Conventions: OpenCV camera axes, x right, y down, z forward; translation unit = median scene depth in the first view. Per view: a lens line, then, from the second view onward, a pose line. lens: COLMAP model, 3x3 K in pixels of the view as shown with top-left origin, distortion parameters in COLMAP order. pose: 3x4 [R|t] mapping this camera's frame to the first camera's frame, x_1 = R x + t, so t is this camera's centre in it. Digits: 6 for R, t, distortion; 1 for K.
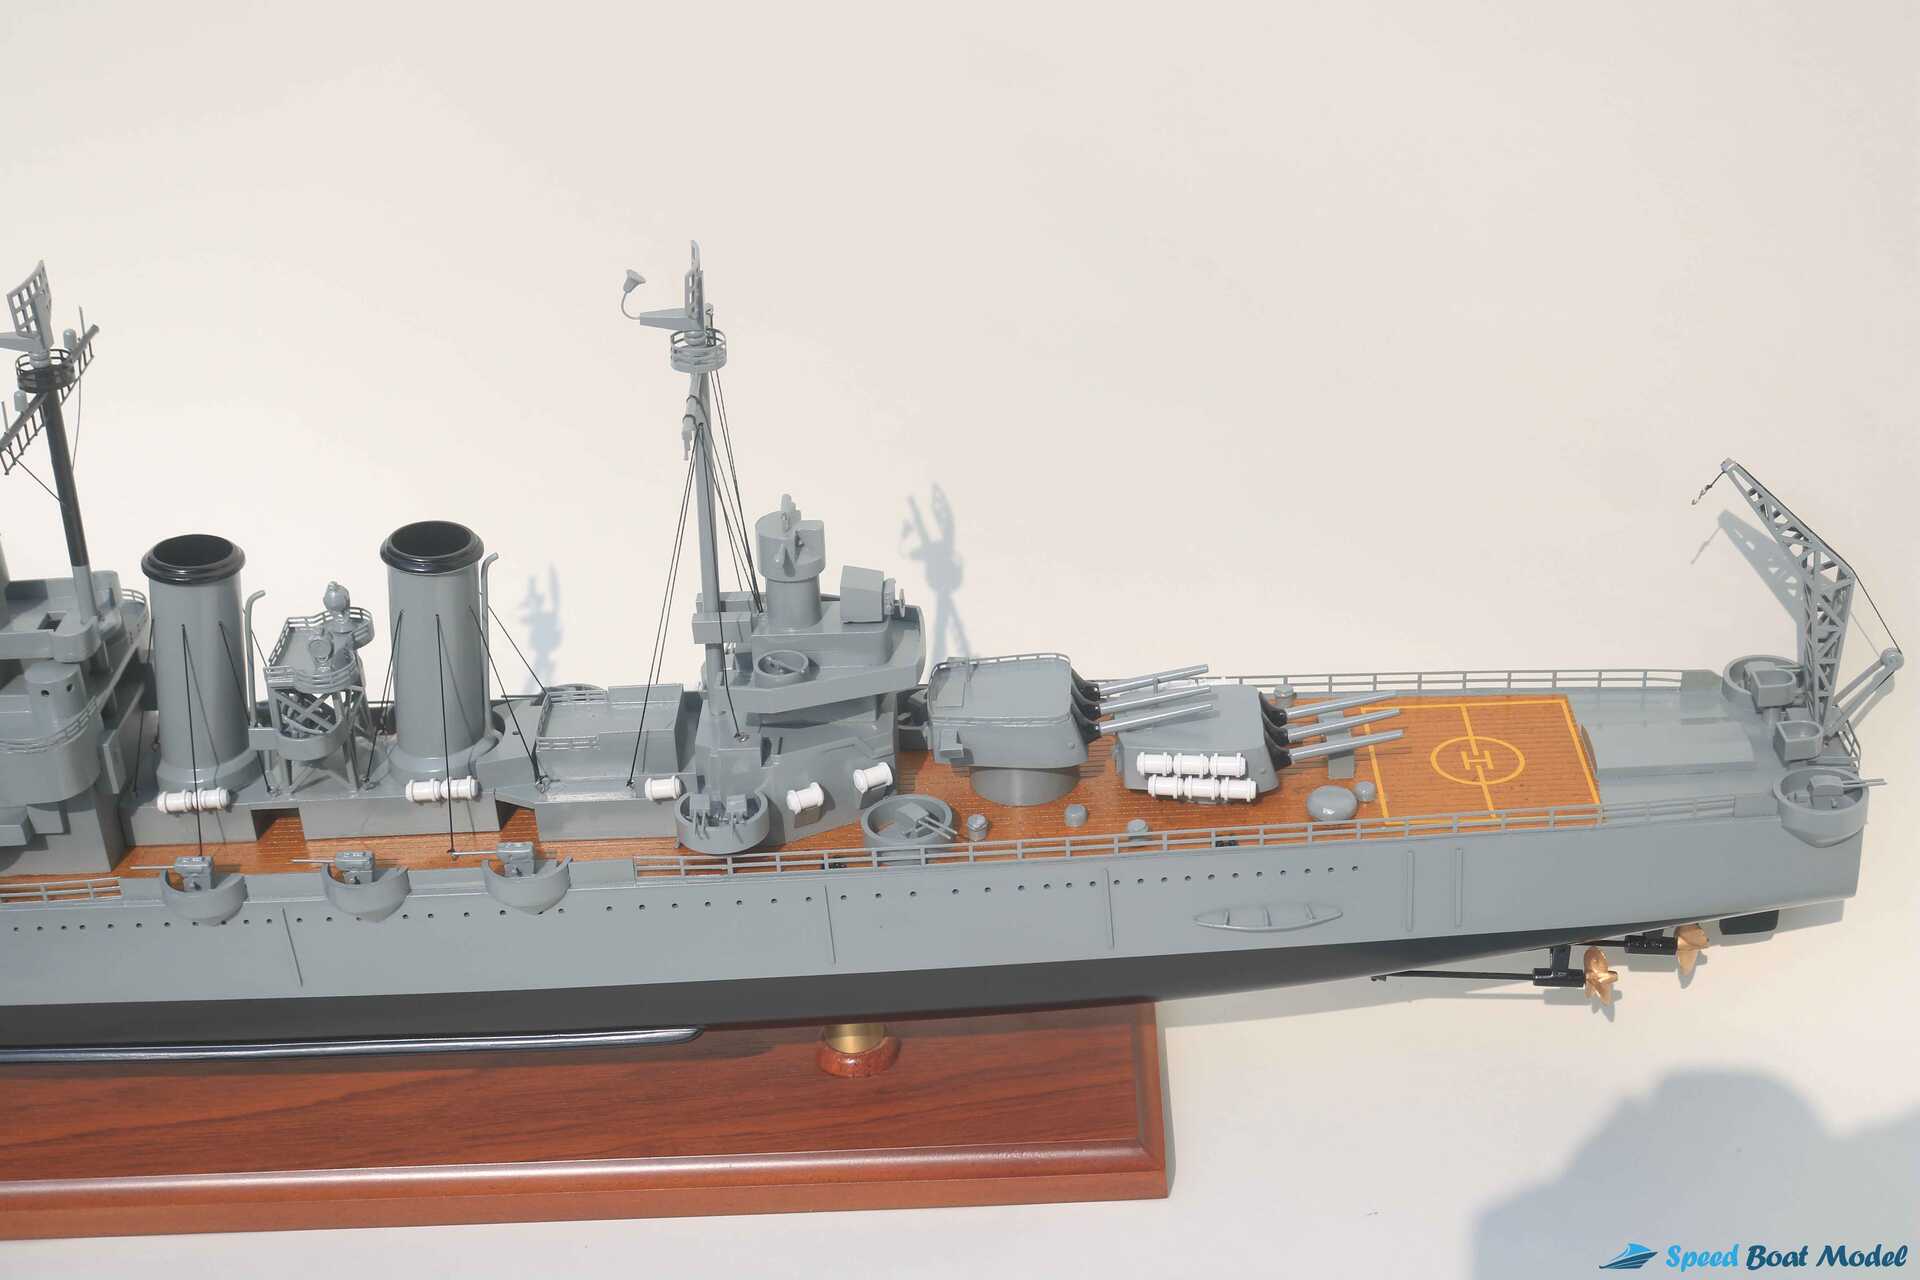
lens RADIAL K [[2950.5, 0, 960.0], [0, 2950.5, 640.0], [0, 0, 1]] dist [-0.034789, -0.085722]
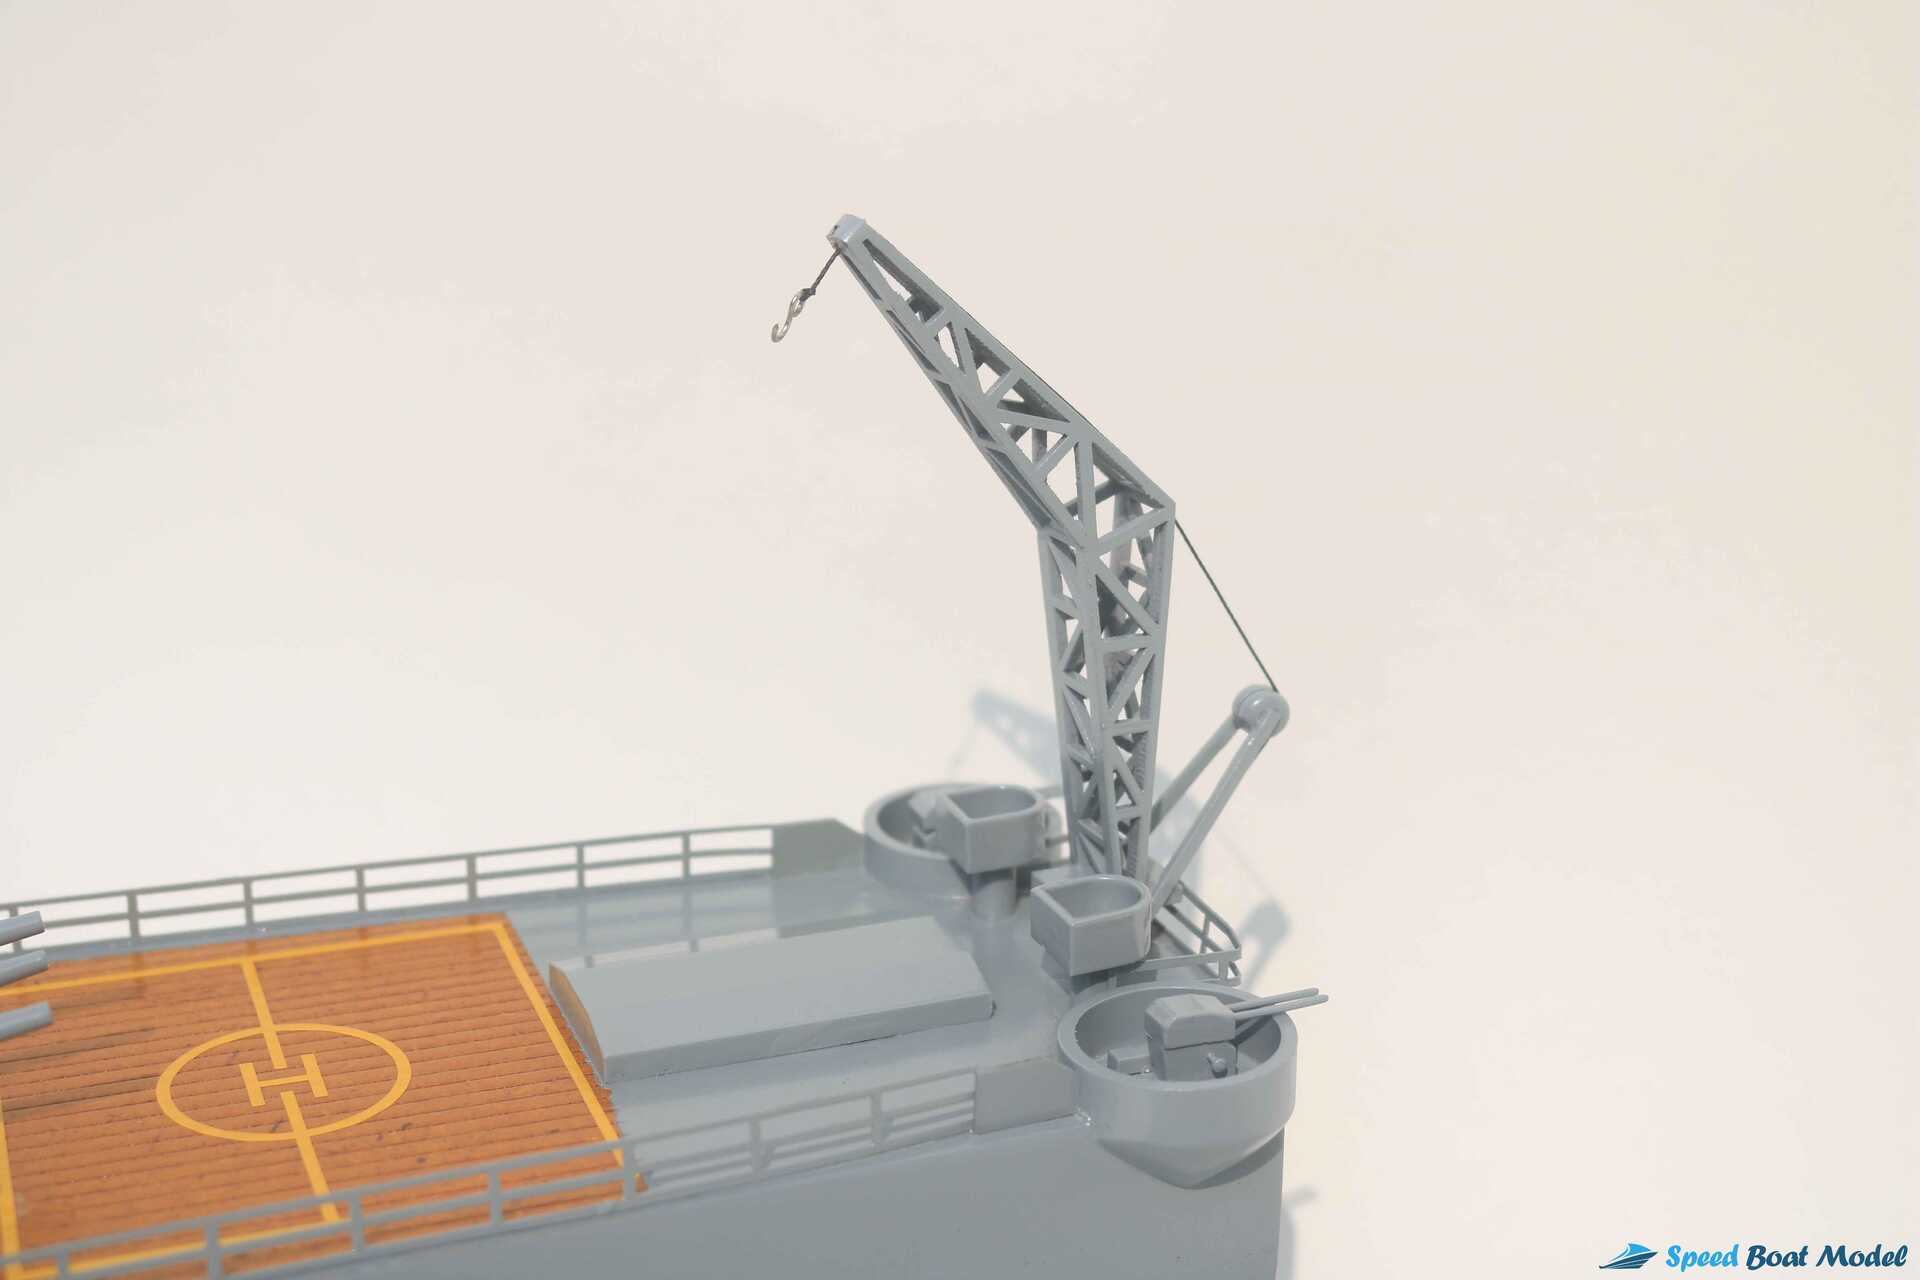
lens RADIAL K [[2863.3, 0, 960.0], [0, 2863.3, 640.0], [0, 0, 1]] dist [-0.030800, -0.082200]
pose [[0.930922, -0.061301, 0.360036, 0.129072], [0.125585, 0.979427, -0.157958, 0.054256], [-0.342946, 0.192262, 0.919469, 0.630511]]
